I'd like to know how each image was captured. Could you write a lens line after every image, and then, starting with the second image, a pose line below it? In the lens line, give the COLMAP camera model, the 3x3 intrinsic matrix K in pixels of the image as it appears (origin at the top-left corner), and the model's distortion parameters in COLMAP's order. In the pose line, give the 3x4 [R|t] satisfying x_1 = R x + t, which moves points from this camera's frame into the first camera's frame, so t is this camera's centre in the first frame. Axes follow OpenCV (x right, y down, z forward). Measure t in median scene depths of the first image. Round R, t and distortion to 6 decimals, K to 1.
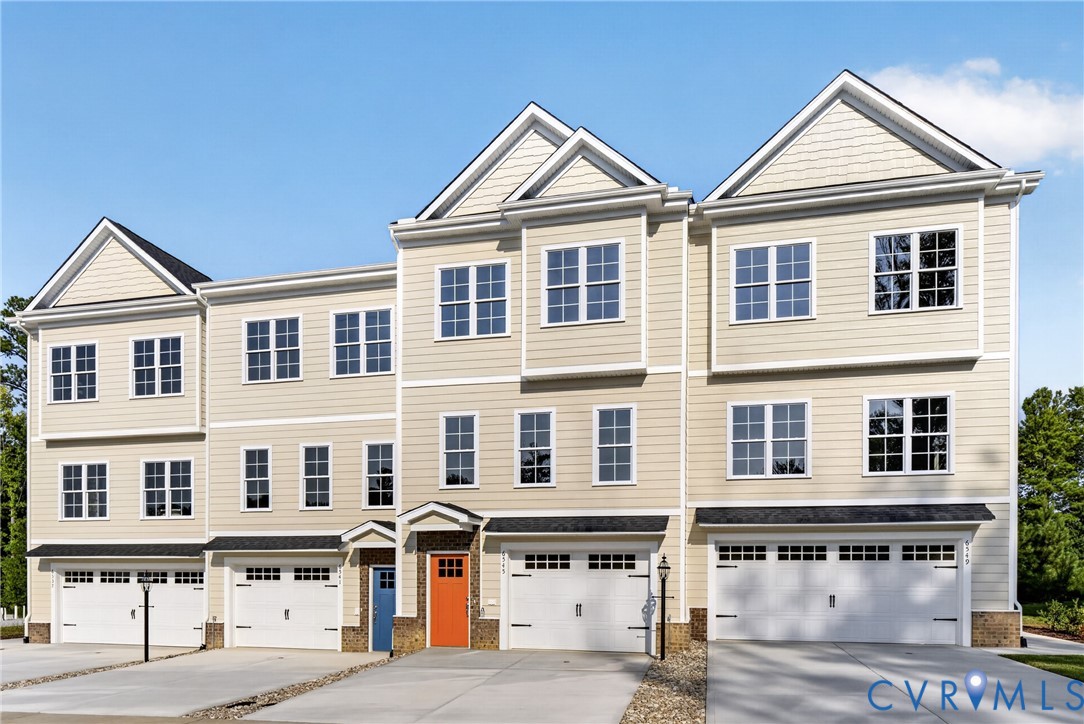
lens RADIAL K [[498.9, 0, 539.5], [0, 498.9, 365.8], [0, 0, 1]] dist [0.001437, -0.000084]
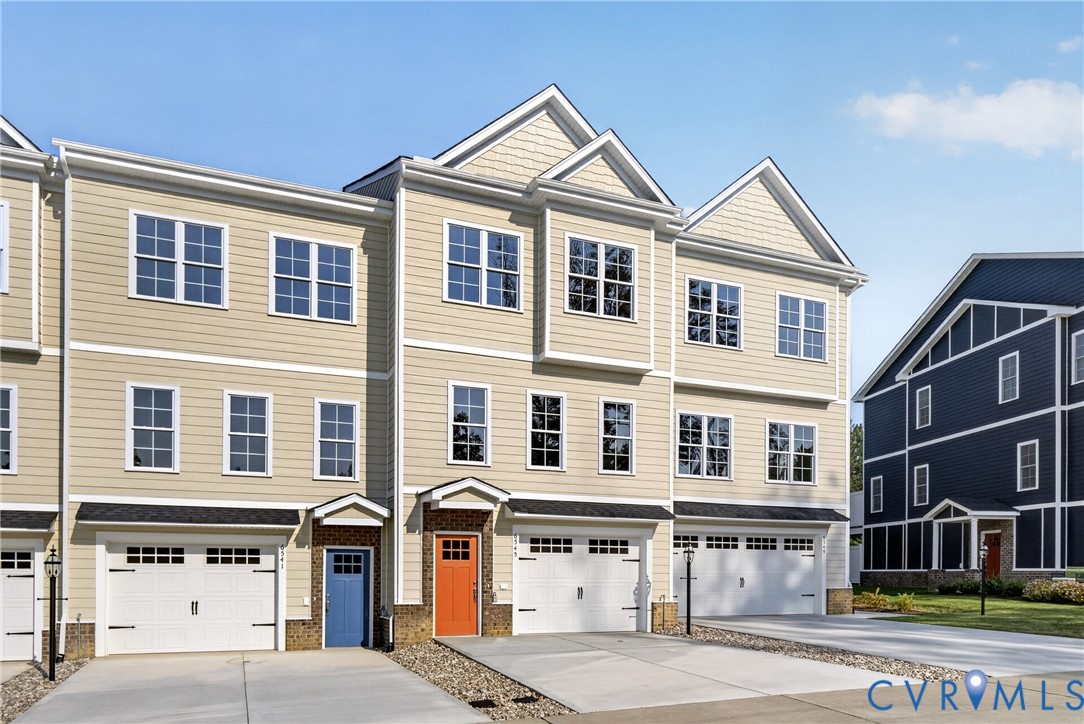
lens RADIAL K [[500.8, 0, 546.8], [0, 500.8, 355.9], [0, 0, 1]] dist [-0.002188, 0.001433]
pose [[0.895701, 0.174683, 0.408908, -0.431922], [-0.173913, 0.983973, -0.039395, 0.056951], [-0.409236, -0.035828, 0.911725, 0.098766]]
